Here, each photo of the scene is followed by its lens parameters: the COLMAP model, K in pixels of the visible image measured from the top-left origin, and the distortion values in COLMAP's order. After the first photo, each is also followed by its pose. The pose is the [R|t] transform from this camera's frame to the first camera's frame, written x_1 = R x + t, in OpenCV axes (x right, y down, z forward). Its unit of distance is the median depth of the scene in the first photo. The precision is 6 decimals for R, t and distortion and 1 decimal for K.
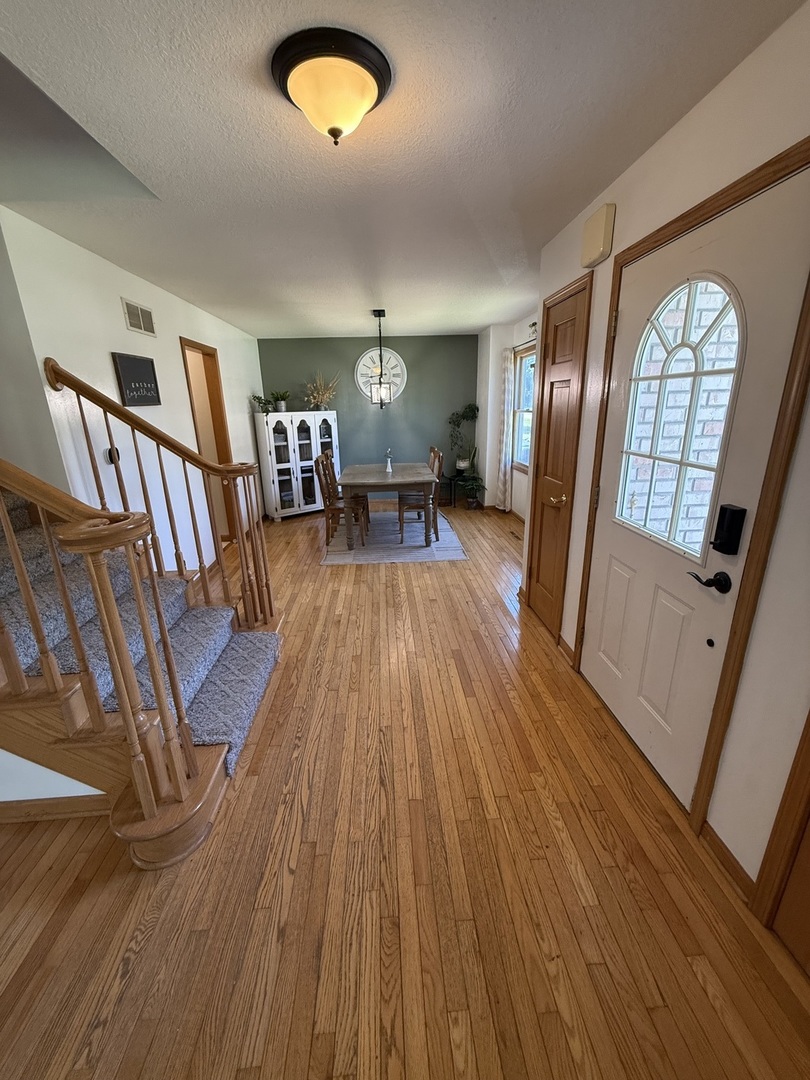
lens RADIAL K [[430.6, 0, 406.5], [0, 430.6, 537.5], [0, 0, 1]] dist [-0.000700, 0.000140]
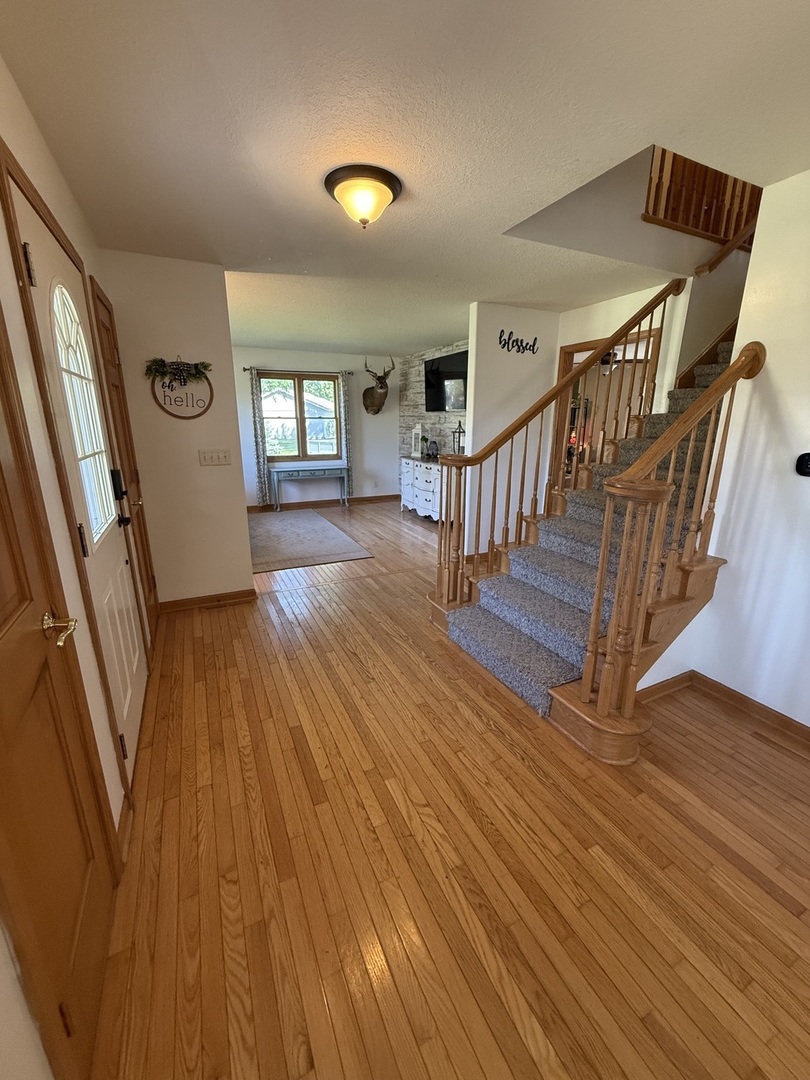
lens RADIAL K [[430.6, 0, 406.5], [0, 430.6, 537.5], [0, 0, 1]] dist [-0.000700, 0.000140]
pose [[-0.923923, 0.119006, -0.363598, 0.086145], [-0.097558, 0.845683, 0.524693, -0.183101], [0.369930, 0.520248, -0.769736, 0.633577]]
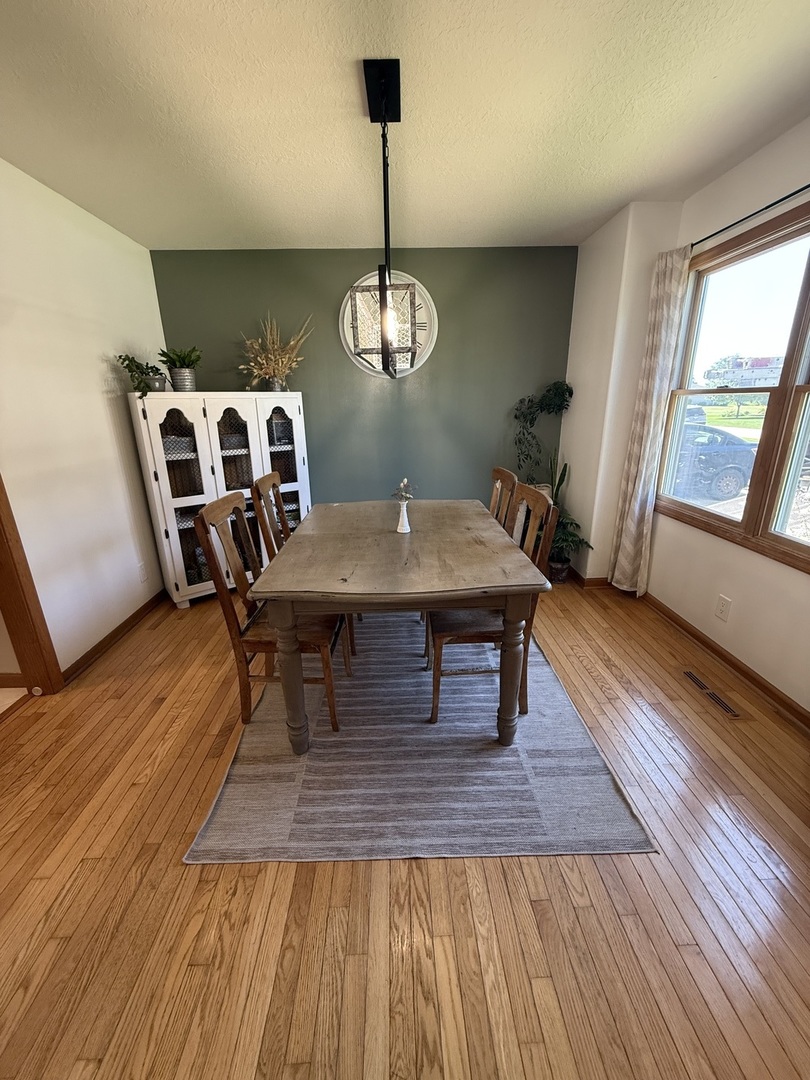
lens RADIAL K [[430.6, 0, 406.5], [0, 430.6, 537.5], [0, 0, 1]] dist [-0.000700, 0.000140]
pose [[0.999639, 0.014441, -0.022642, -0.024989], [-0.014276, 0.999870, 0.007450, -0.133355], [0.022747, -0.007124, 0.999716, 0.518124]]
